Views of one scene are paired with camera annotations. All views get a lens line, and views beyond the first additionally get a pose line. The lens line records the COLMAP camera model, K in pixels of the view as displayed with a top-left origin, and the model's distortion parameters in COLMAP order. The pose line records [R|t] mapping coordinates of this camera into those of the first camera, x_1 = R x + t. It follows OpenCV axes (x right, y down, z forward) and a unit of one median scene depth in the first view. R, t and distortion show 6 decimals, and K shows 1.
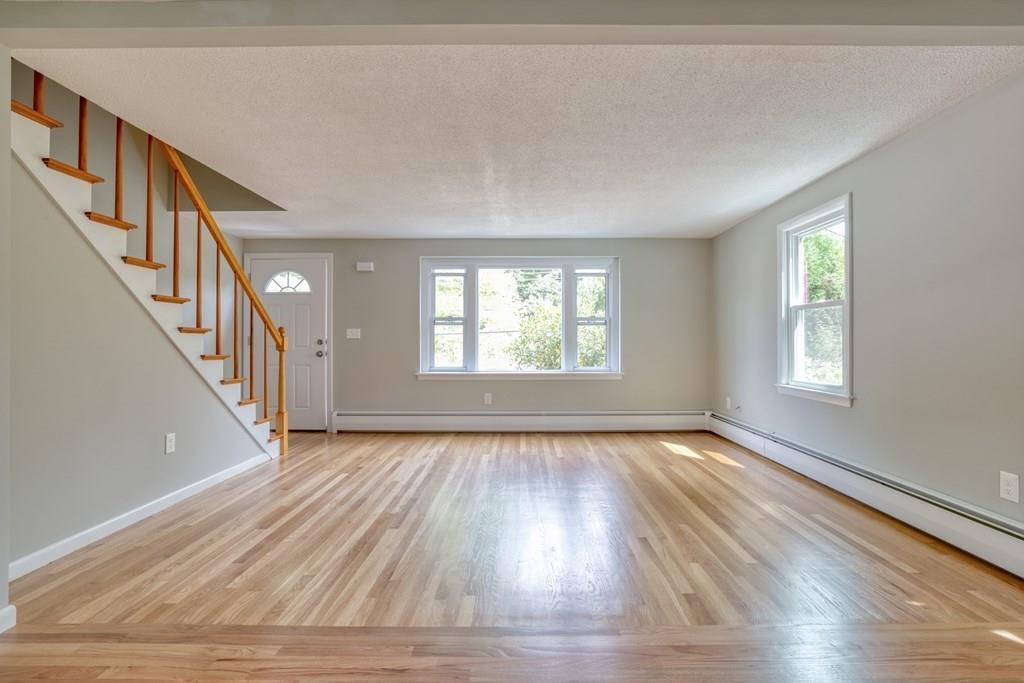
lens RADIAL K [[473.8, 0, 535.1], [0, 473.8, 340.6], [0, 0, 1]] dist [-0.024579, 0.000001]
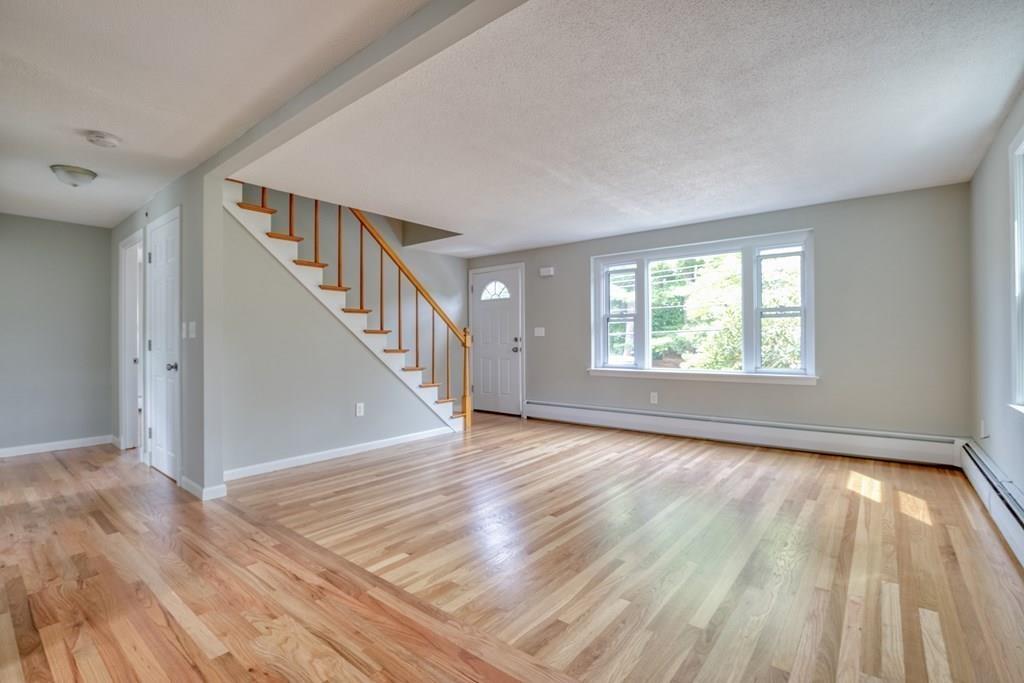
lens RADIAL K [[469.2, 0, 512.0], [0, 469.2, 341.5], [0, 0, 1]] dist [-0.032187, 0.001834]
pose [[0.775023, -0.002939, -0.631926, 0.345501], [0.008230, 0.999951, 0.005443, 0.001596], [0.631879, -0.009419, 0.775010, 0.113609]]
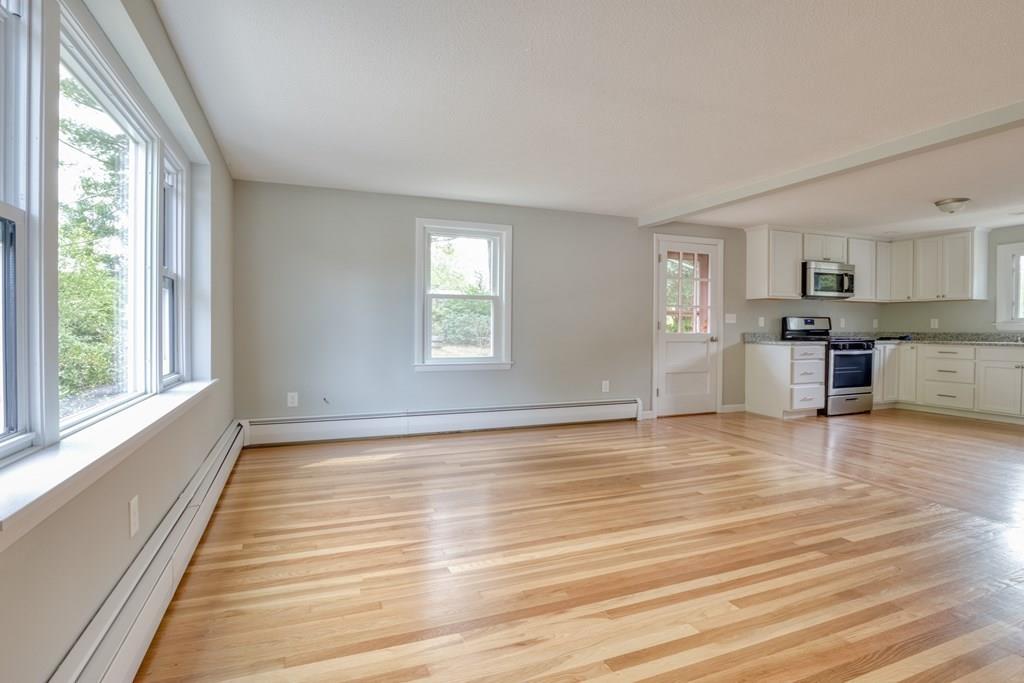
lens RADIAL K [[499.6, 0, 453.0], [0, 499.6, 337.1], [0, 0, 1]] dist [-0.021046, 0.001181]
pose [[-0.281170, -0.014494, 0.959549, -0.560772], [-0.007677, 0.999888, 0.012854, 0.015547], [-0.959627, -0.003753, -0.281250, 1.143363]]
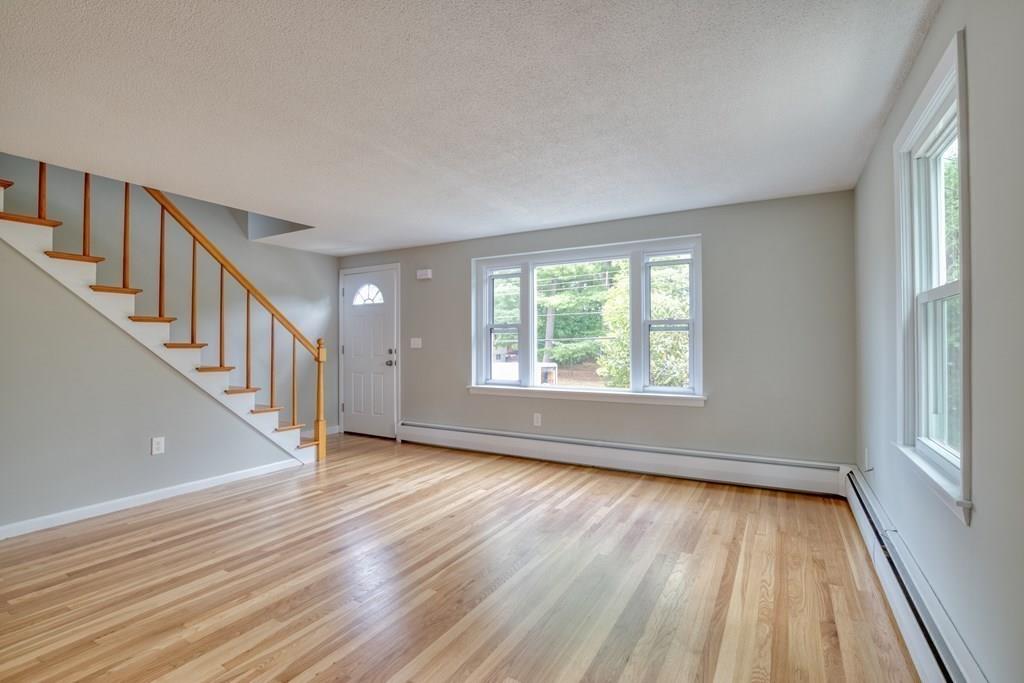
lens RADIAL K [[481.2, 0, 512.0], [0, 481.2, 341.5], [0, 0, 1]] dist [-0.033739, 0.000135]
pose [[0.867304, -0.003852, -0.497764, 0.363885], [0.003468, 0.999993, -0.001695, -0.019907], [0.497766, -0.000257, 0.867311, 0.292101]]
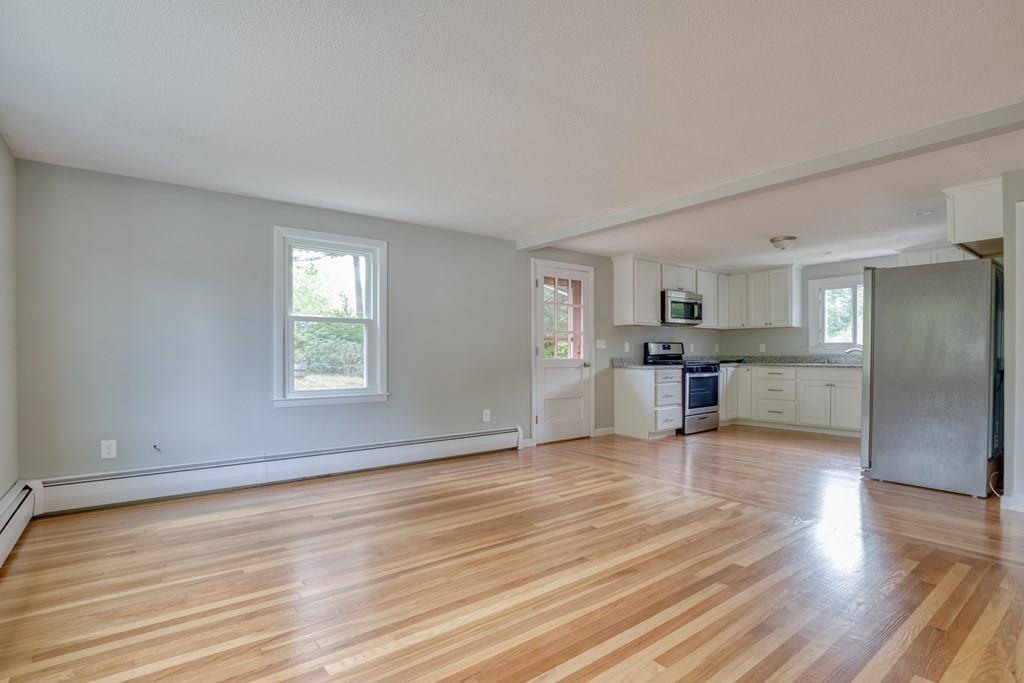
lens RADIAL K [[511.2, 0, 463.5], [0, 511.2, 357.9], [0, 0, 1]] dist [-0.019684, 0.000661]
pose [[-0.537032, 0.000703, 0.843562, -0.475333], [0.001774, 0.999998, 0.000297, 0.014100], [-0.843560, 0.001656, -0.537032, 1.126749]]
